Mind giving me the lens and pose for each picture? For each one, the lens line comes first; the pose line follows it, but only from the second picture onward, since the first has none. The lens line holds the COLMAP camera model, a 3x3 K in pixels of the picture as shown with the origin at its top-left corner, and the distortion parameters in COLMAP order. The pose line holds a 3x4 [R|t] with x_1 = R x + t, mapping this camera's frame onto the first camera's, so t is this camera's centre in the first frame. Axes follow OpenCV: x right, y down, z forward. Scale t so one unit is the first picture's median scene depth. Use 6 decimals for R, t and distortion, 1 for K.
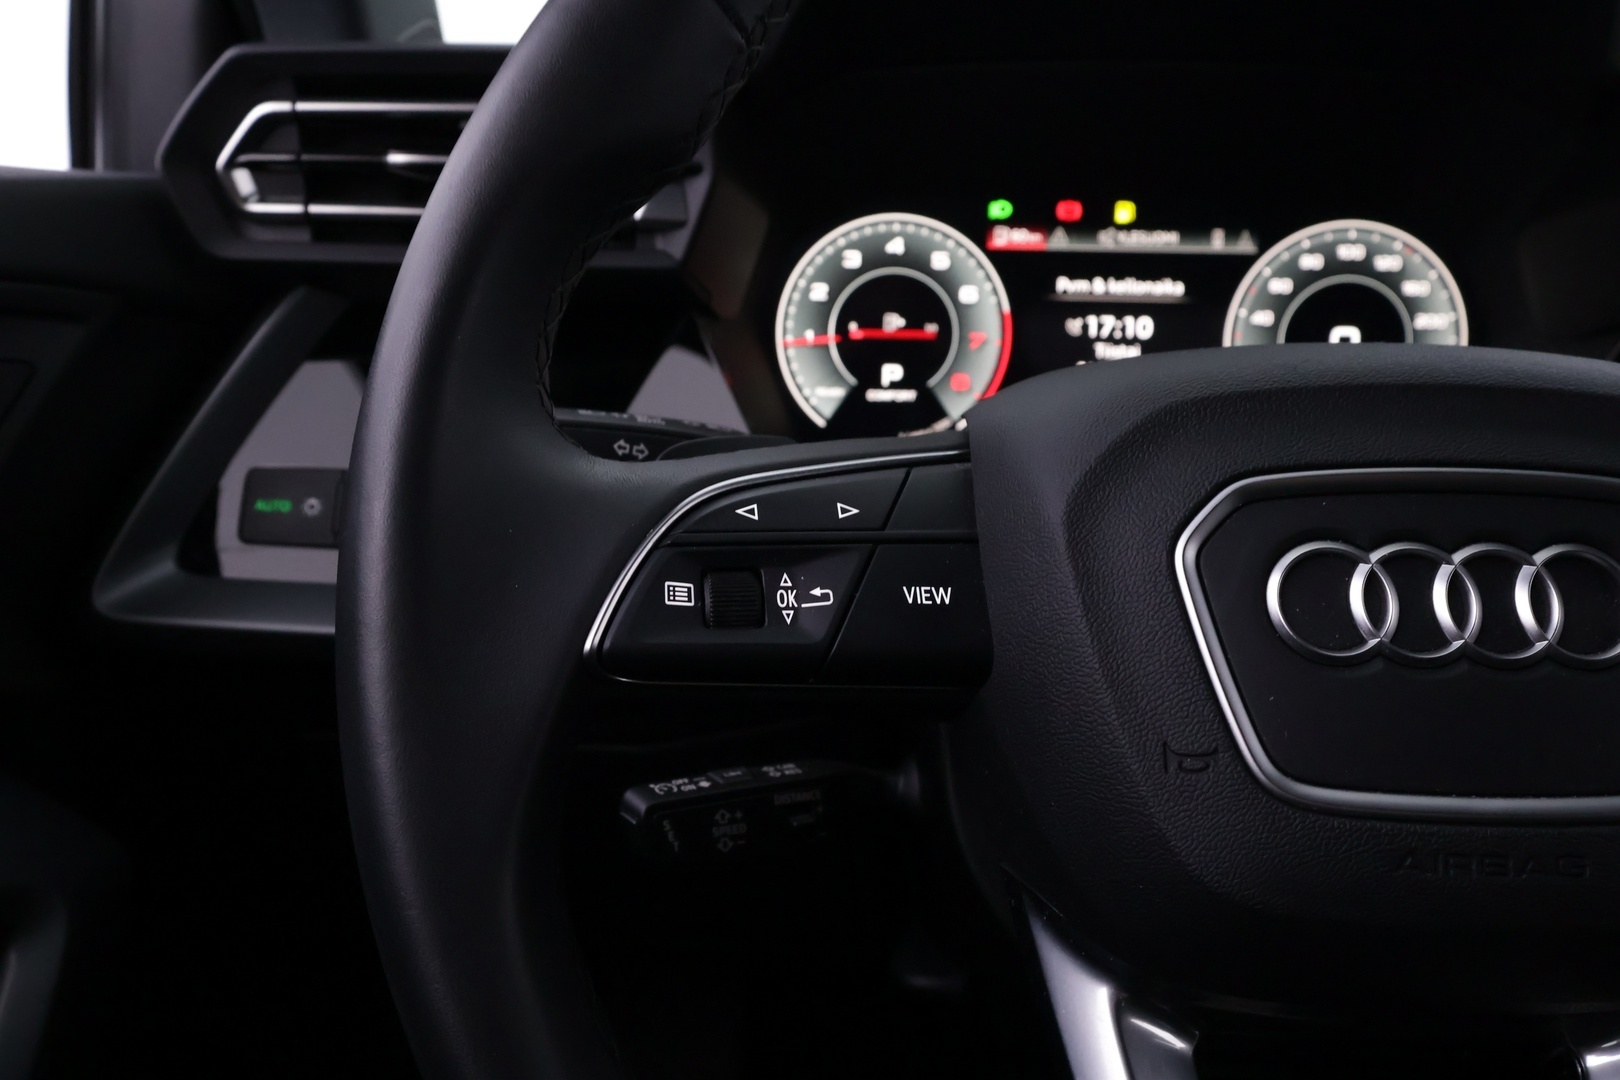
lens RADIAL K [[1267.7, 0, 816.2], [0, 1267.7, 523.6], [0, 0, 1]] dist [0.007202, 0.005950]
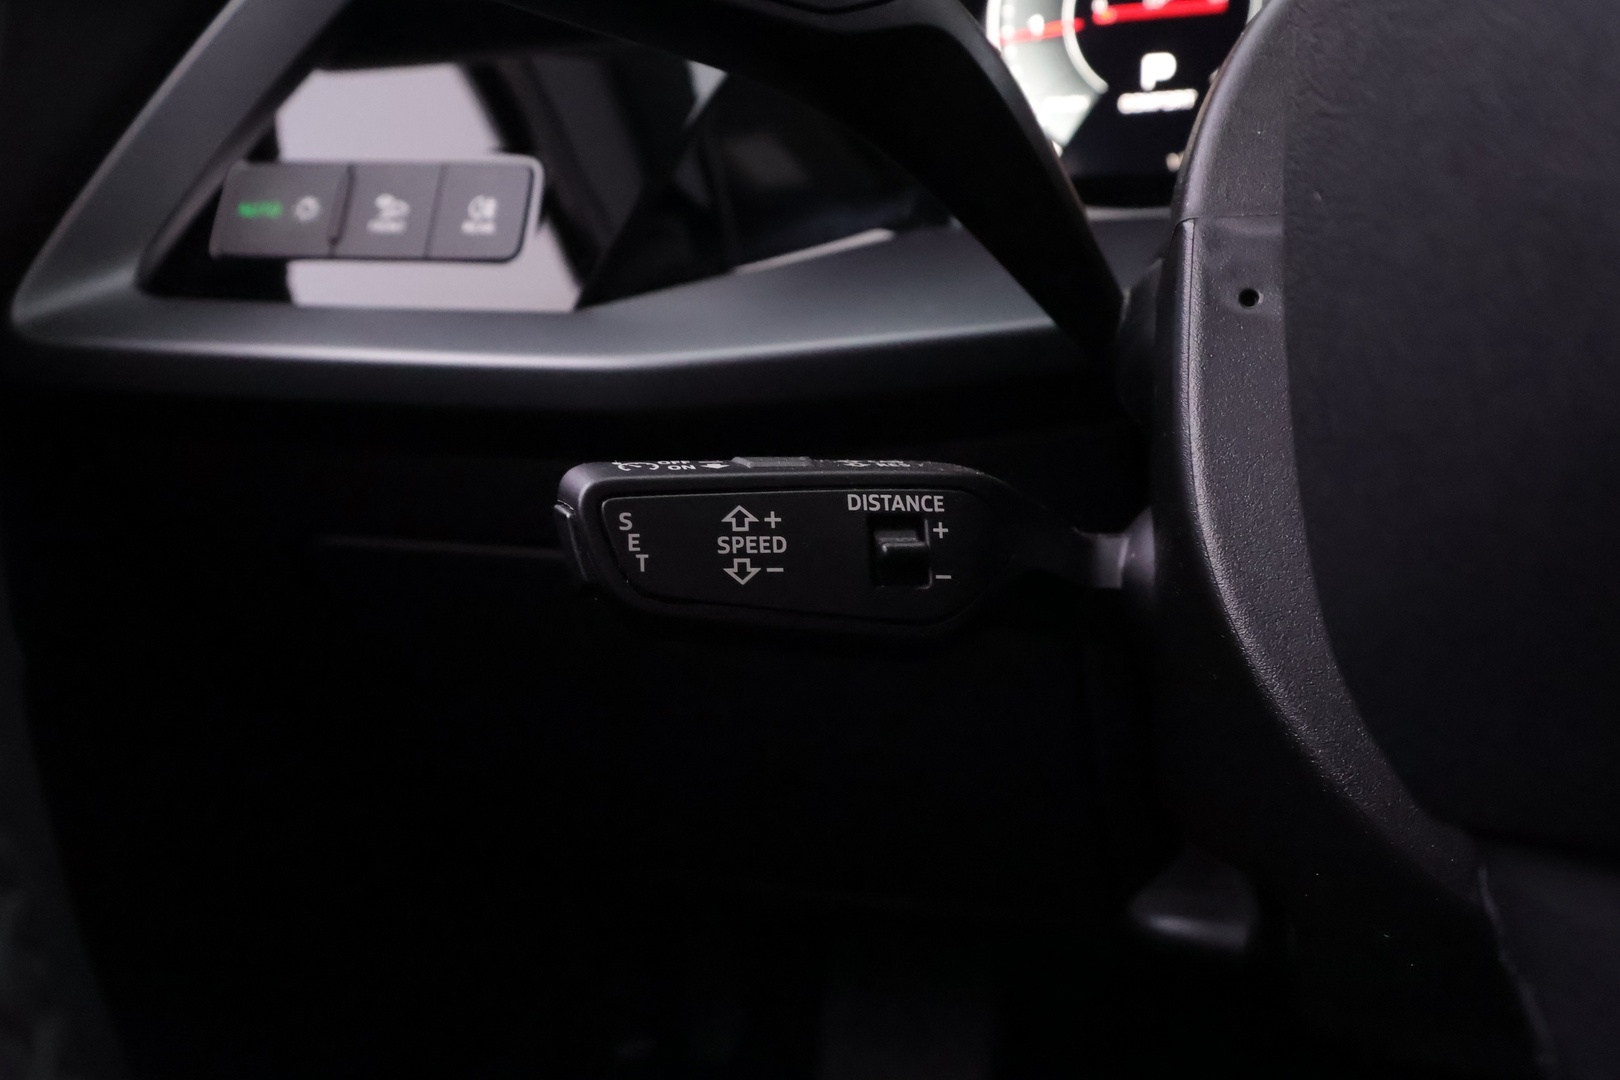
lens RADIAL K [[1309.2, 0, 806.4], [0, 1309.2, 524.7], [0, 0, 1]] dist [0.011385, 0.020541]
pose [[0.971462, 0.006528, -0.237106, 0.045813], [-0.006279, 0.999979, 0.001807, 0.130387], [0.237113, -0.000266, 0.971482, 0.269432]]
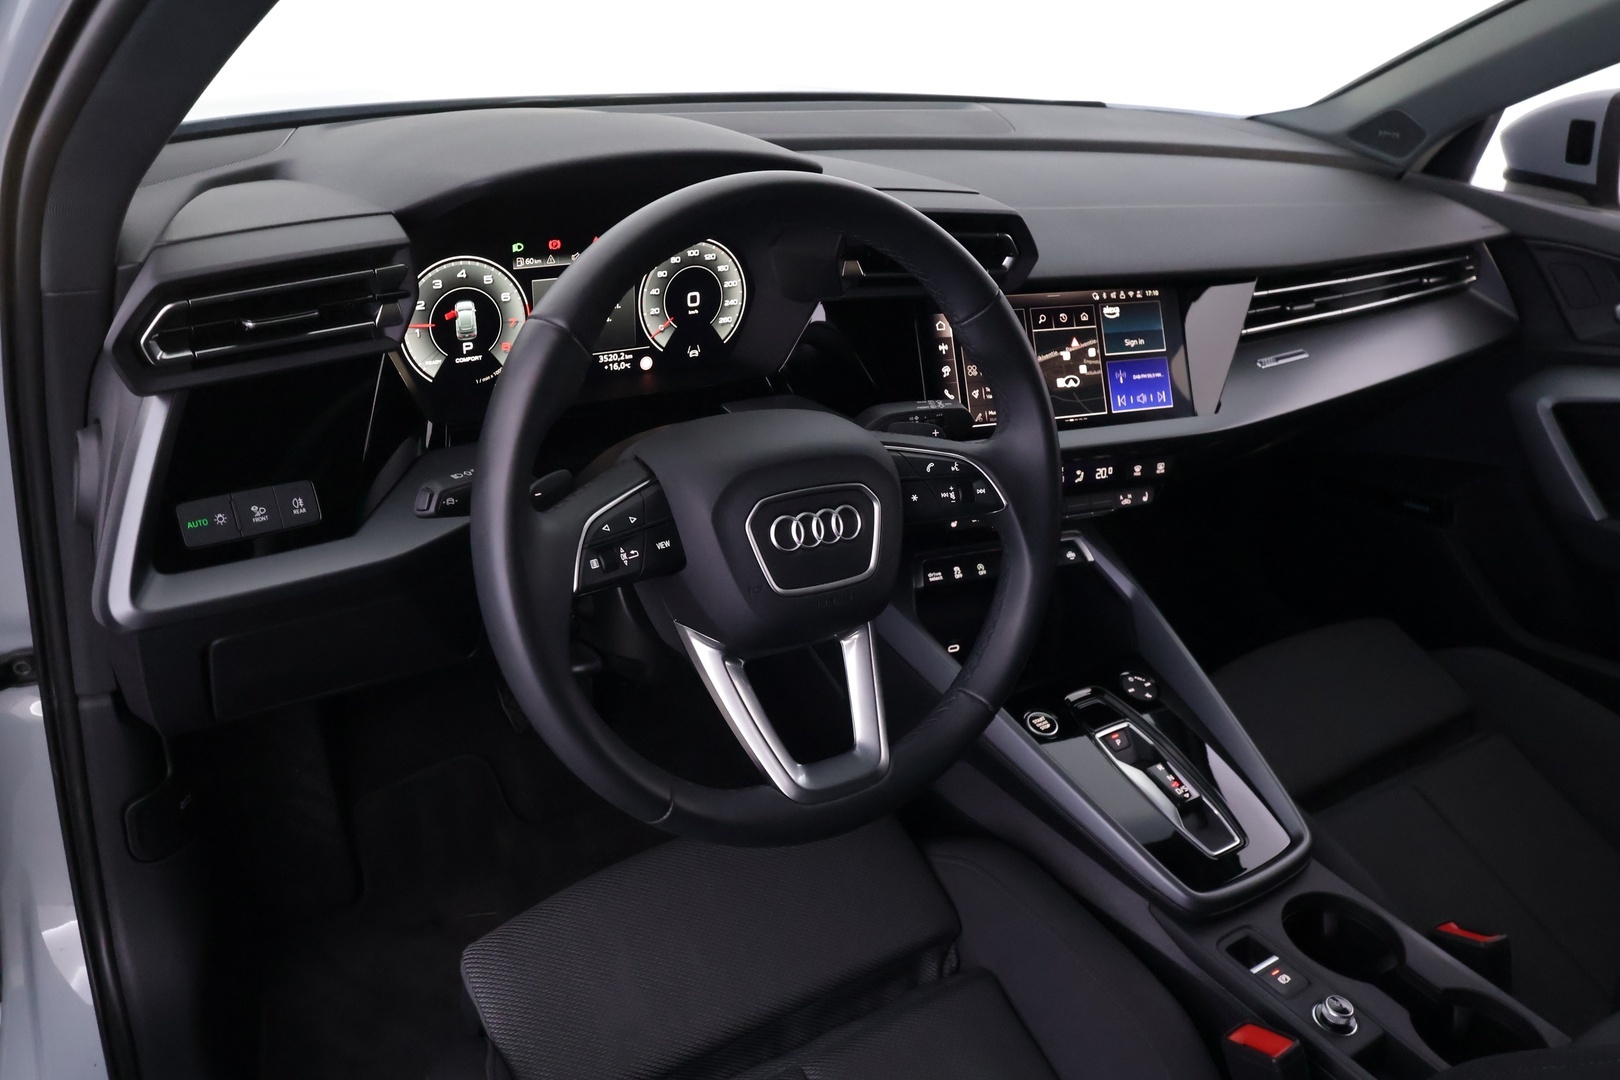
lens RADIAL K [[1240.1, 0, 800.7], [0, 1240.1, 528.6], [0, 0, 1]] dist [0.012402, 0.002556]
pose [[0.820541, -0.223867, 0.525925, -0.525710], [0.061575, 0.949377, 0.308047, -0.384105], [-0.568262, -0.220381, 0.792787, -0.674589]]
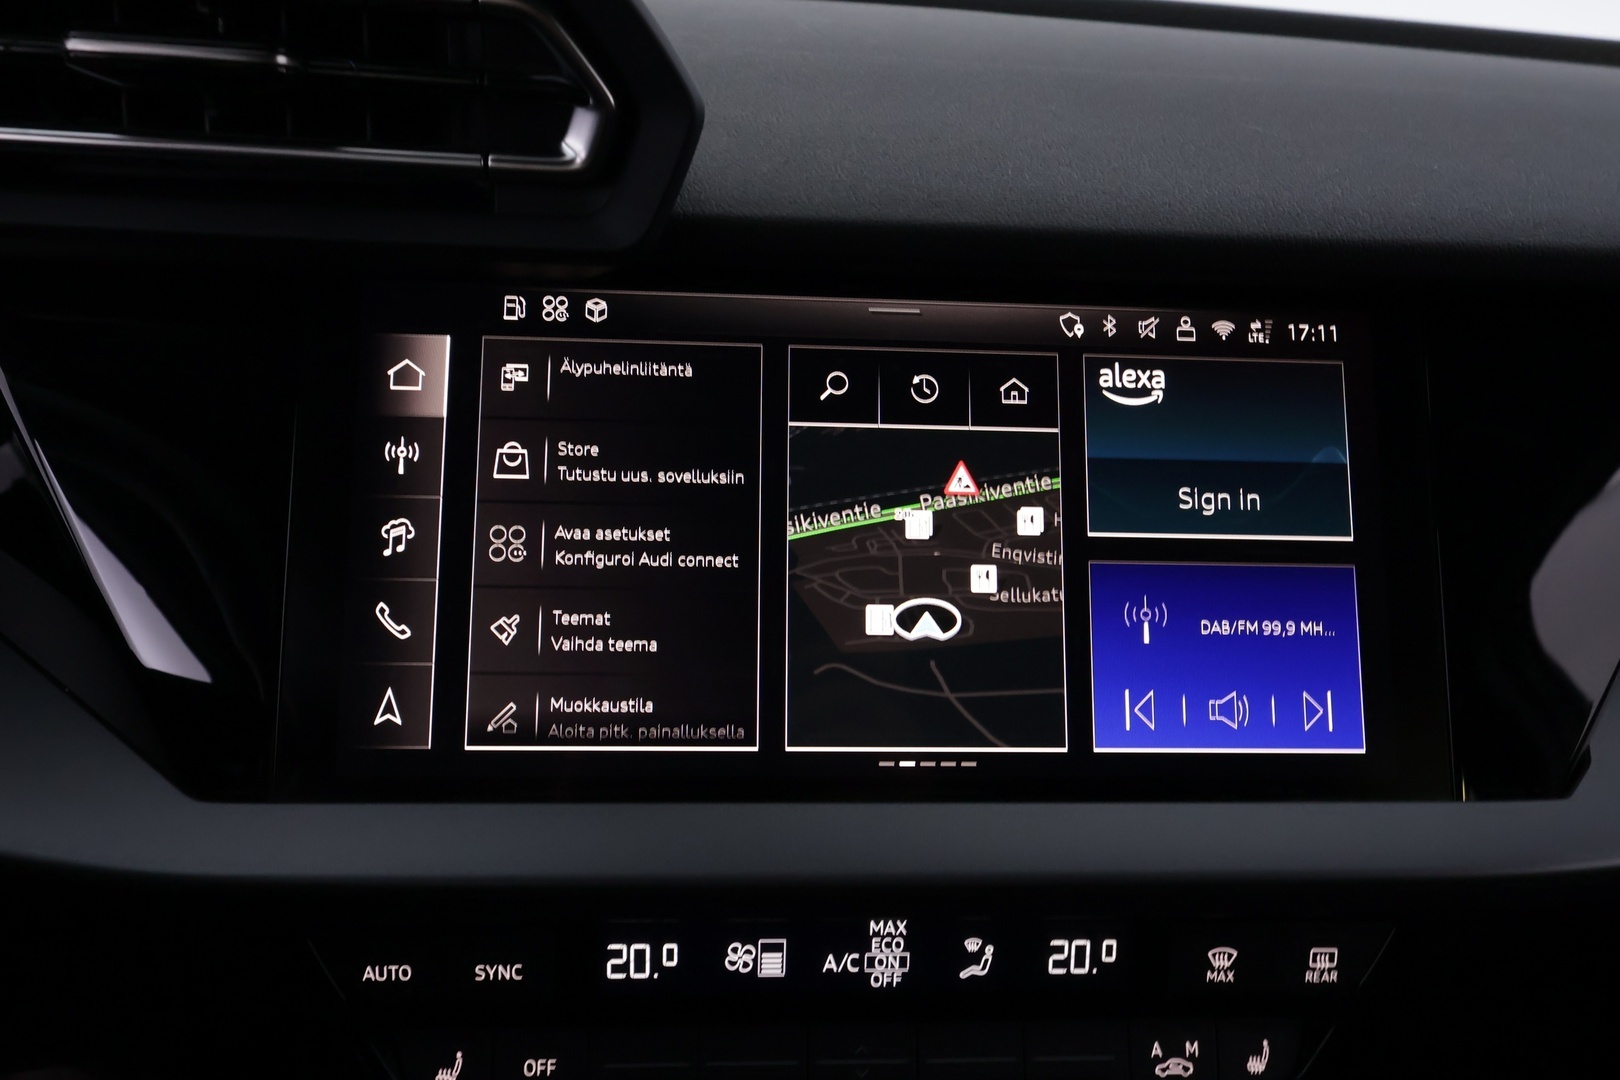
lens RADIAL K [[1309.2, 0, 787.6], [0, 1309.2, 533.1], [0, 0, 1]] dist [0.011385, 0.020541]
pose [[0.965233, -0.075212, 0.250338, 0.758780], [0.031881, 0.984434, 0.172840, -0.099721], [-0.259441, -0.158850, 0.952605, 0.206035]]
